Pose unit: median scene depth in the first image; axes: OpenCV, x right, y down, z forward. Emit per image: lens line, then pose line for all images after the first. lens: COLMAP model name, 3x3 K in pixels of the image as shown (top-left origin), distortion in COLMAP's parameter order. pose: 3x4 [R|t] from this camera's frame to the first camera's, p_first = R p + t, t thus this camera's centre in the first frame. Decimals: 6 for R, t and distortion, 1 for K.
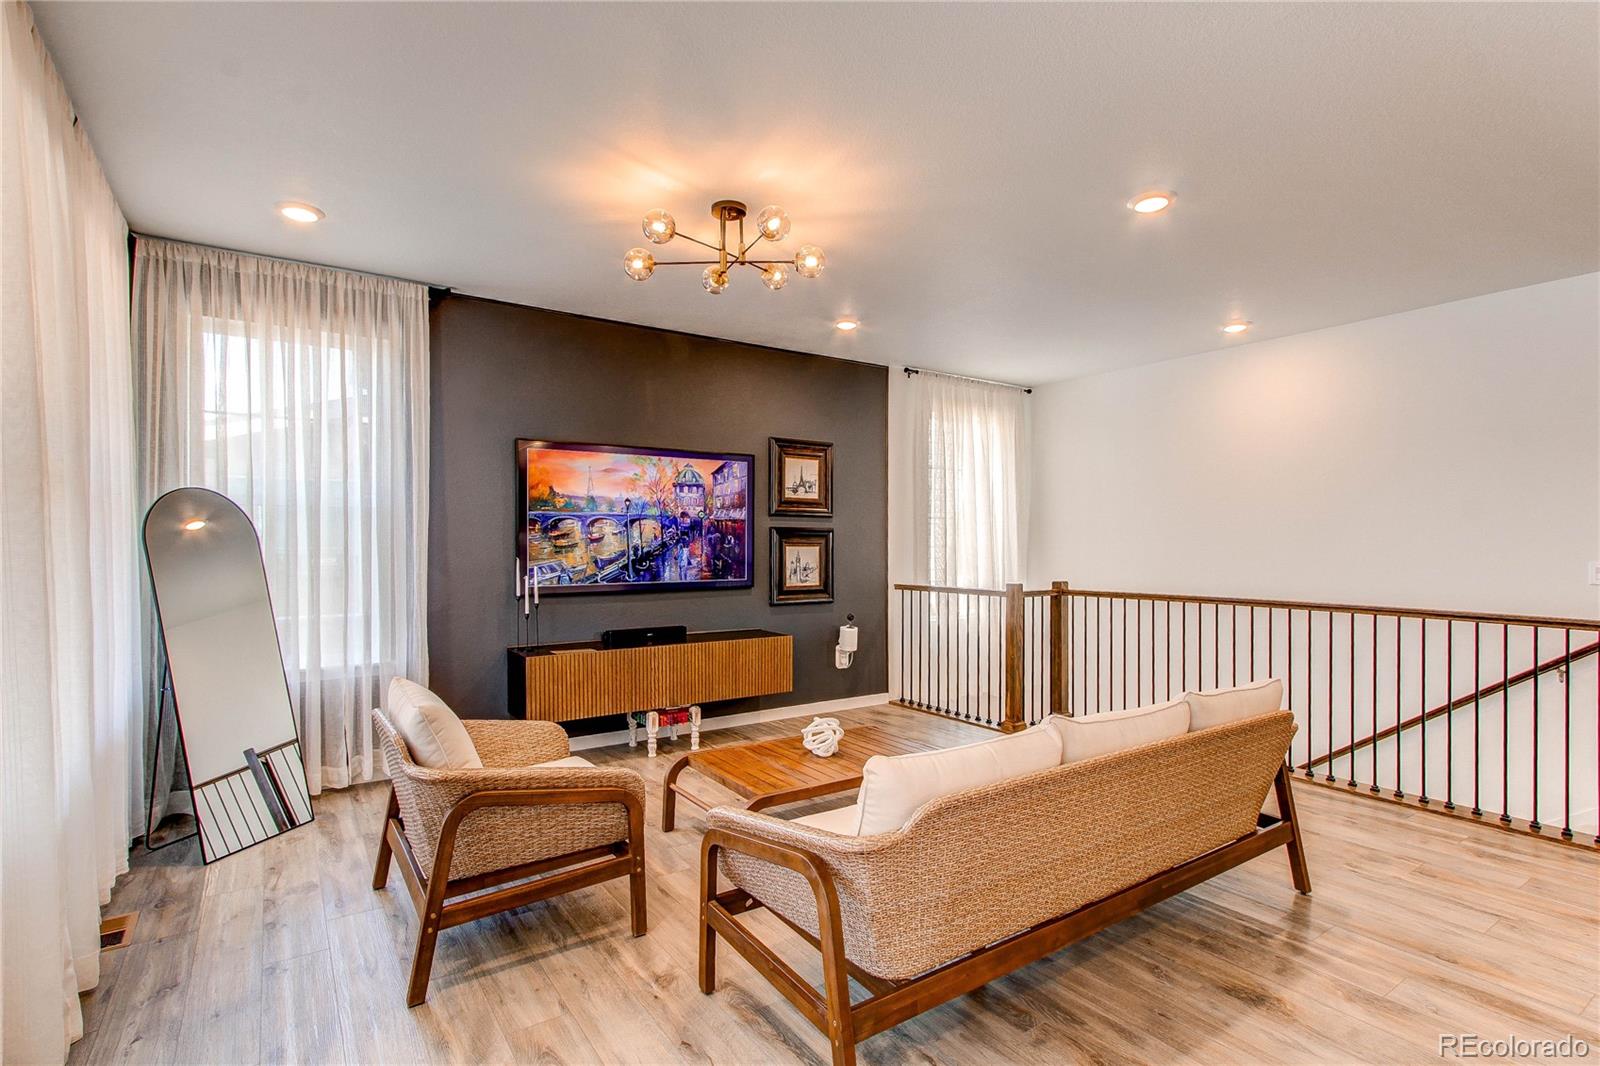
lens RADIAL K [[761.3, 0, 791.7], [0, 761.3, 548.1], [0, 0, 1]] dist [-0.006468, 0.006272]
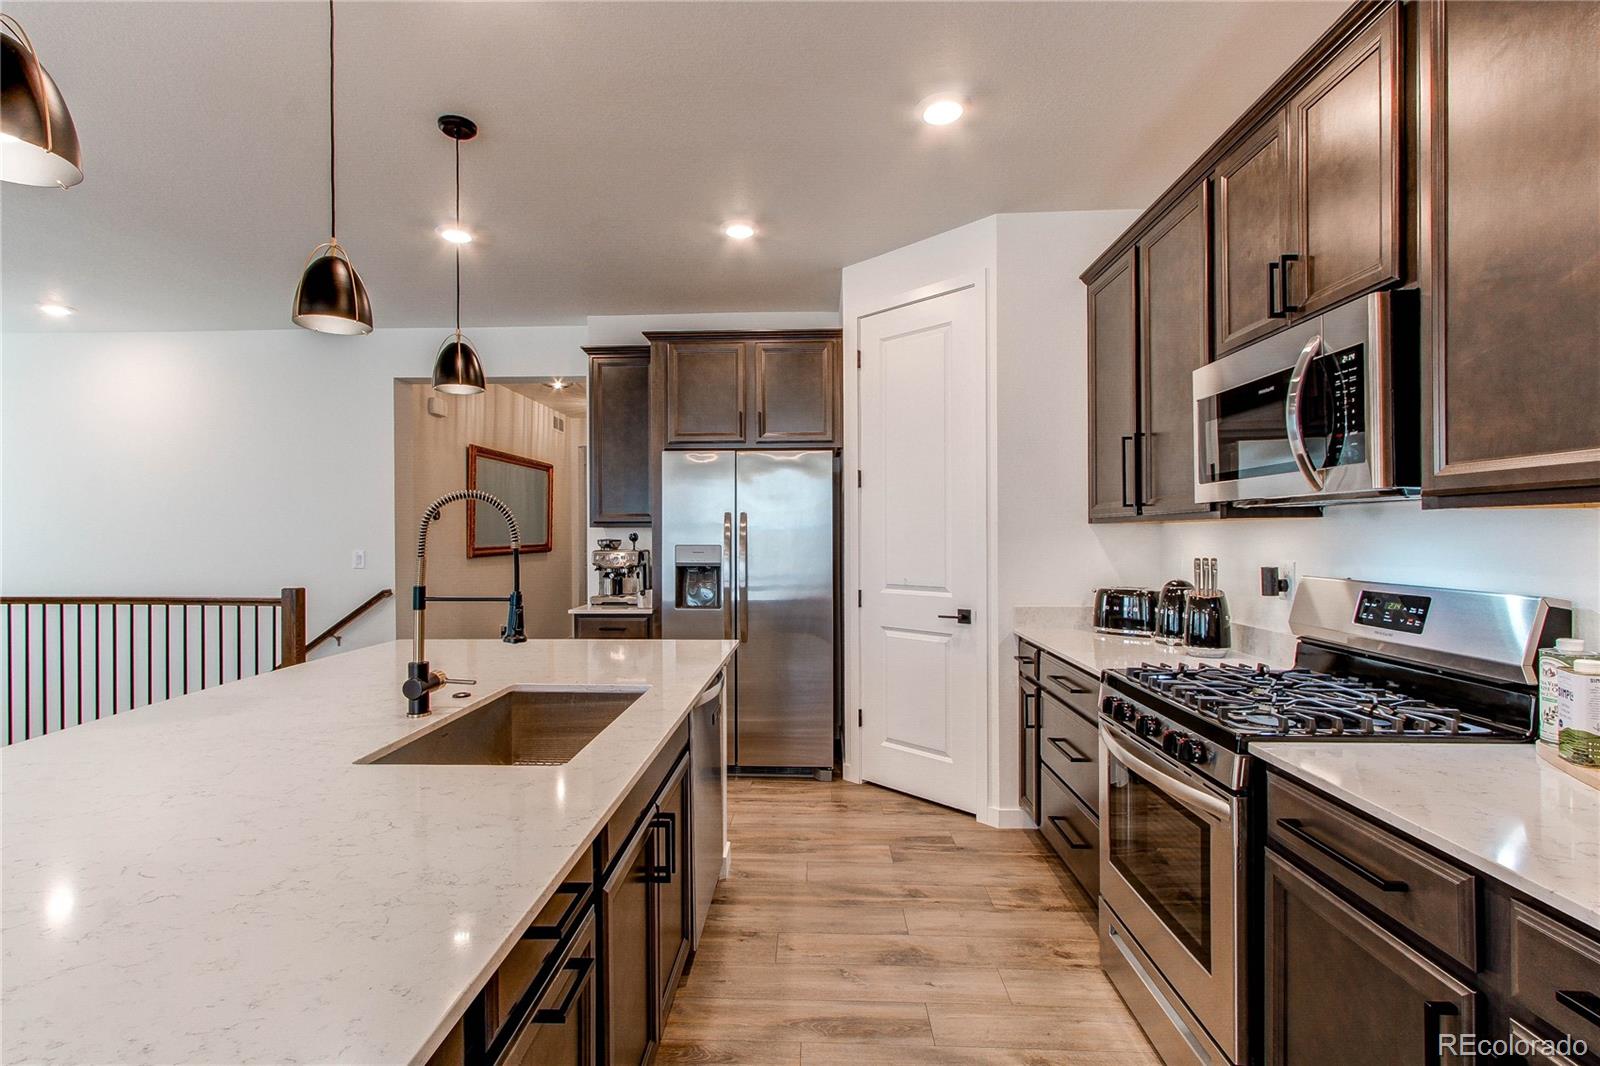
lens RADIAL K [[761.3, 0, 790.4], [0, 761.3, 530.3], [0, 0, 1]] dist [-0.006468, 0.006272]
pose [[0.583846, 0.006043, 0.811842, 0.342769], [0.005400, 0.999921, -0.011326, 0.000375], [-0.811847, 0.010996, 0.583767, -0.288840]]
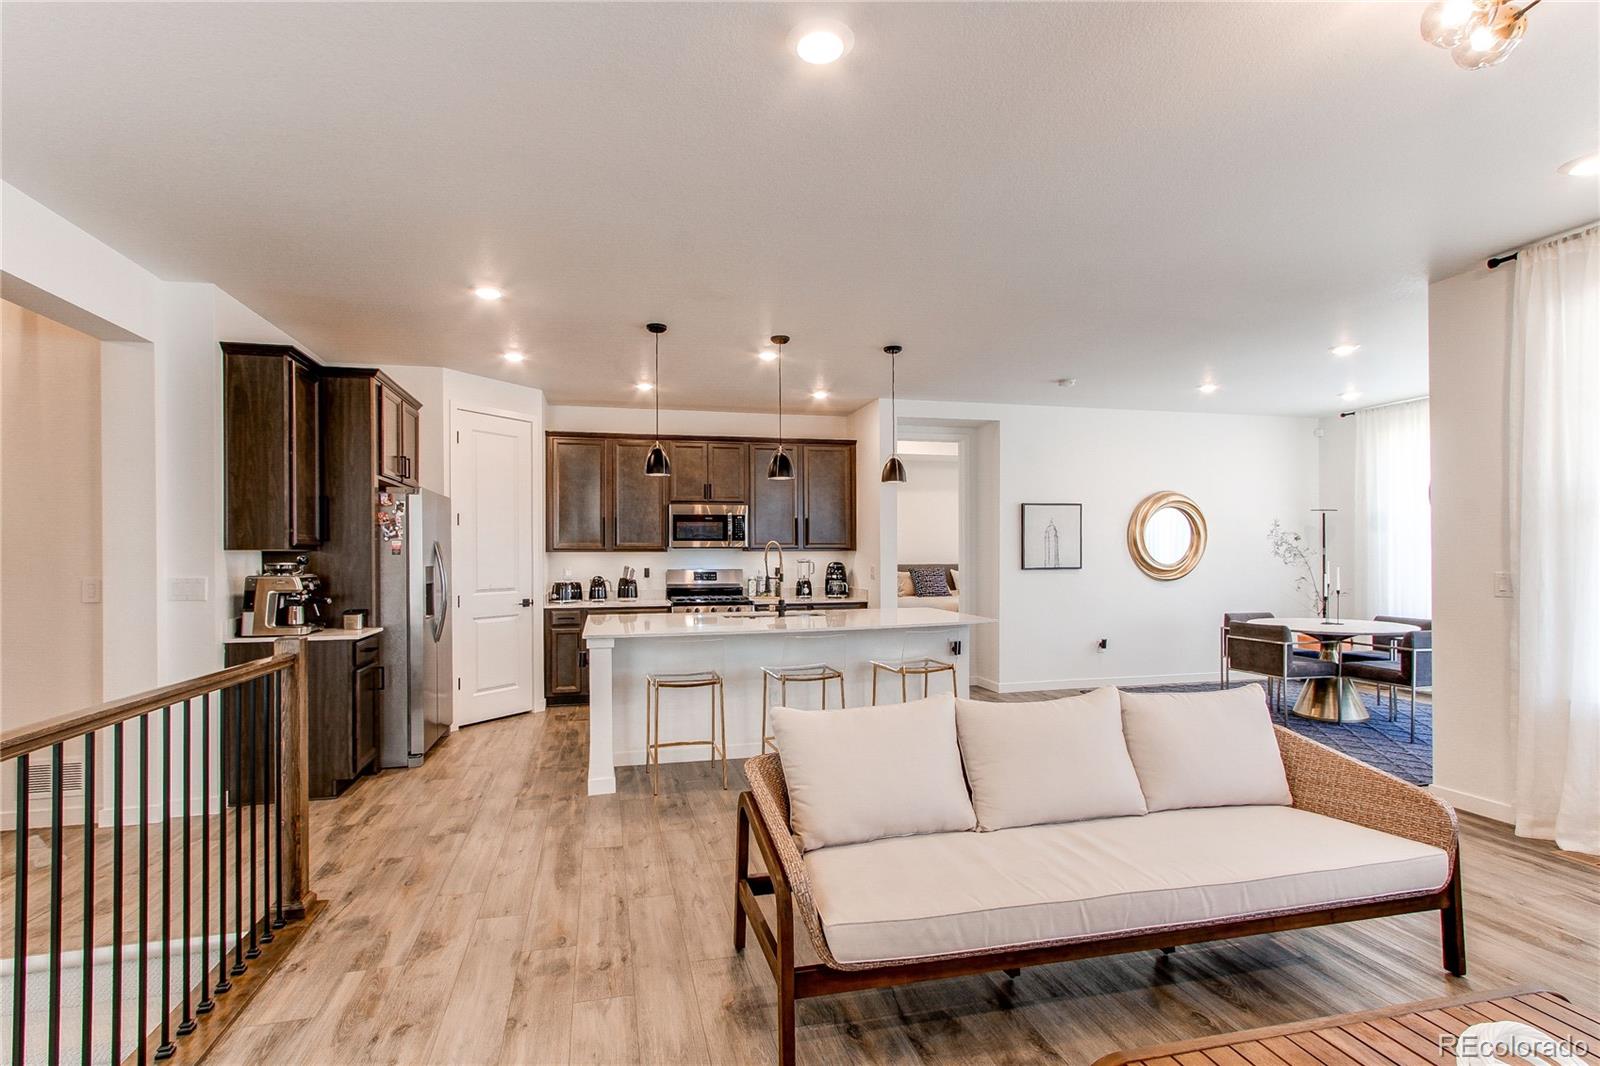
lens RADIAL K [[761.3, 0, 780.4], [0, 761.3, 549.3], [0, 0, 1]] dist [-0.006468, 0.006272]
pose [[-0.938180, 0.009428, 0.346021, 0.172784], [0.008771, 0.999956, -0.003464, -0.008325], [-0.346038, -0.000215, -0.938221, 1.017679]]
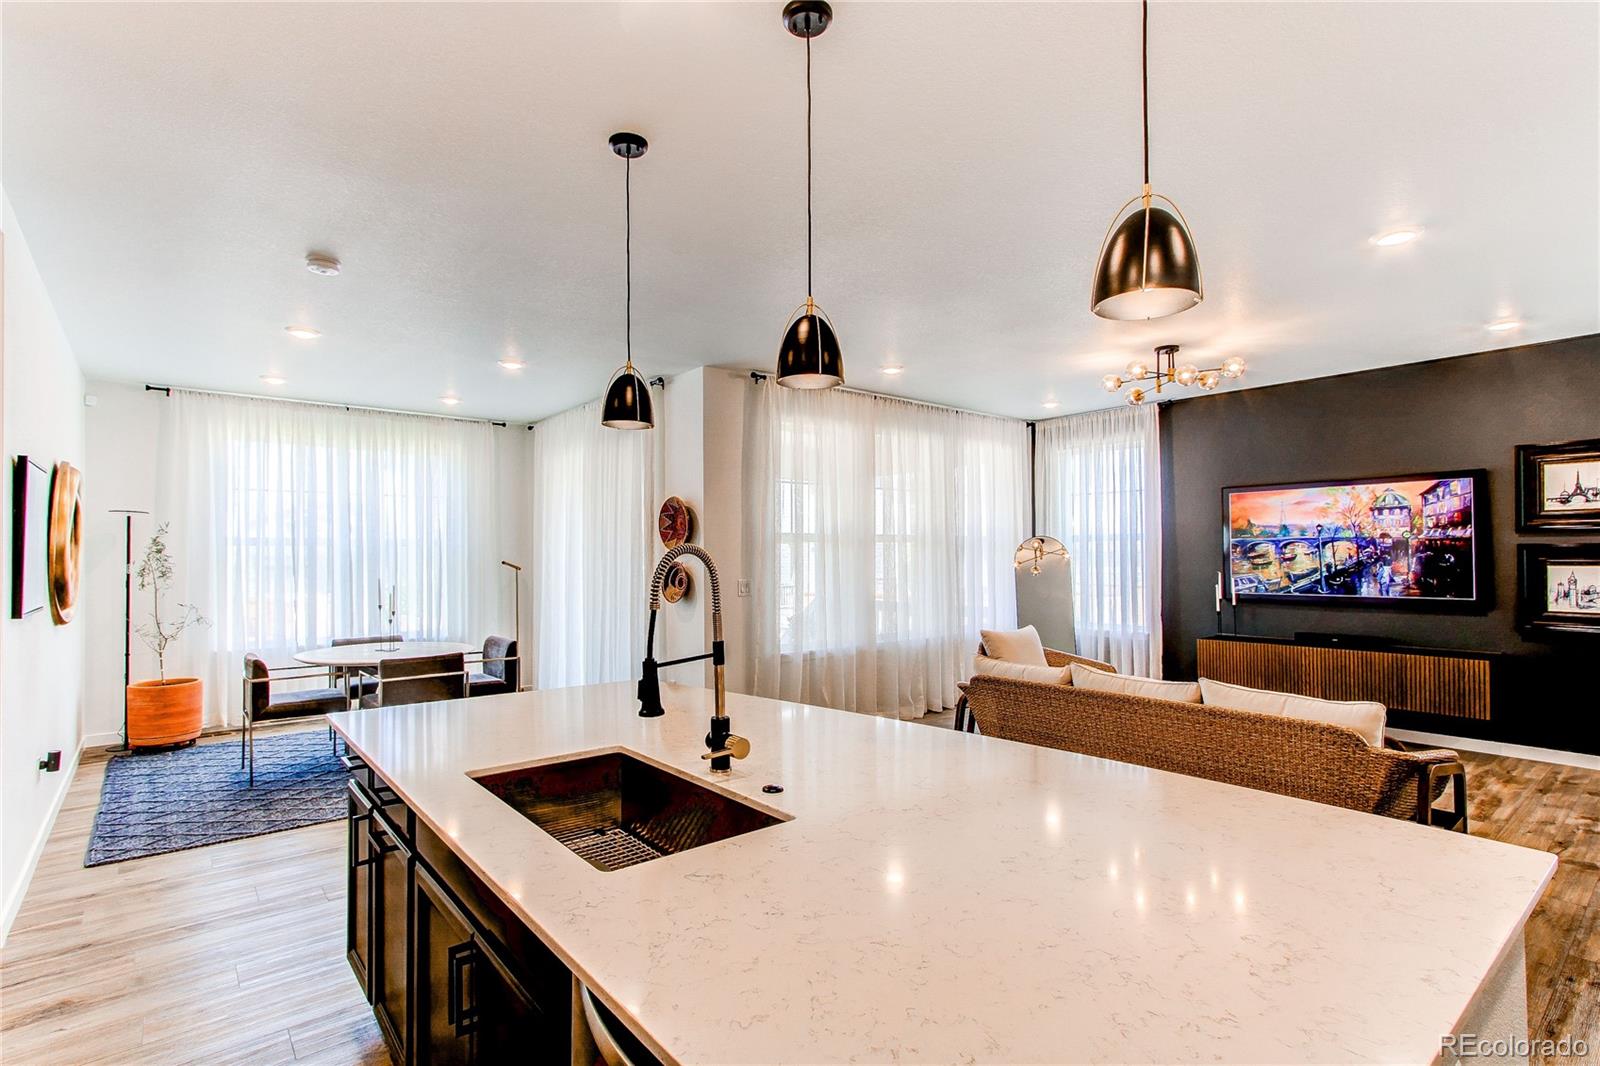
lens RADIAL K [[761.3, 0, 790.4], [0, 761.3, 542.8], [0, 0, 1]] dist [-0.006468, 0.006272]
pose [[0.095089, -0.017248, -0.995319, 0.871075], [0.001890, 0.999851, -0.017146, -0.016857], [0.995467, -0.000251, 0.095108, 0.051958]]
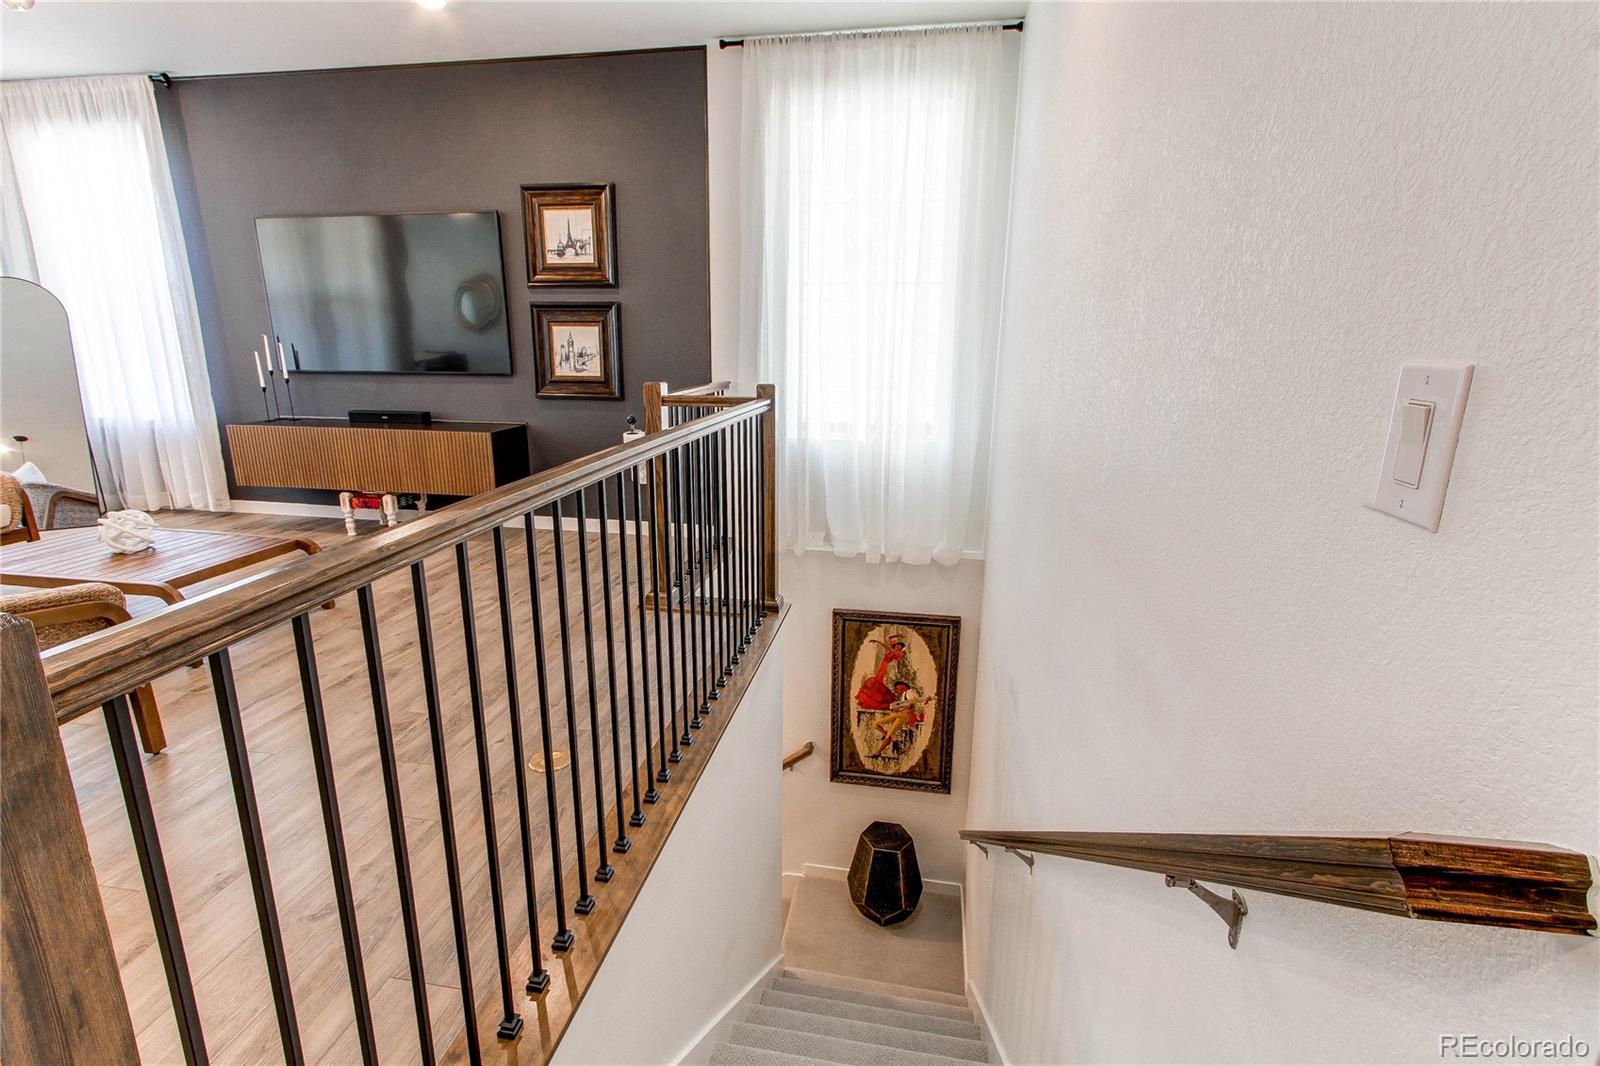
lens RADIAL K [[761.3, 0, 796.2], [0, 761.3, 525.2], [0, 0, 1]] dist [-0.006468, 0.006272]
pose [[0.716674, 0.180019, -0.673774, 0.855157], [-0.009231, 0.968476, 0.248938, -0.000935], [0.697347, -0.172187, 0.695743, 0.641466]]
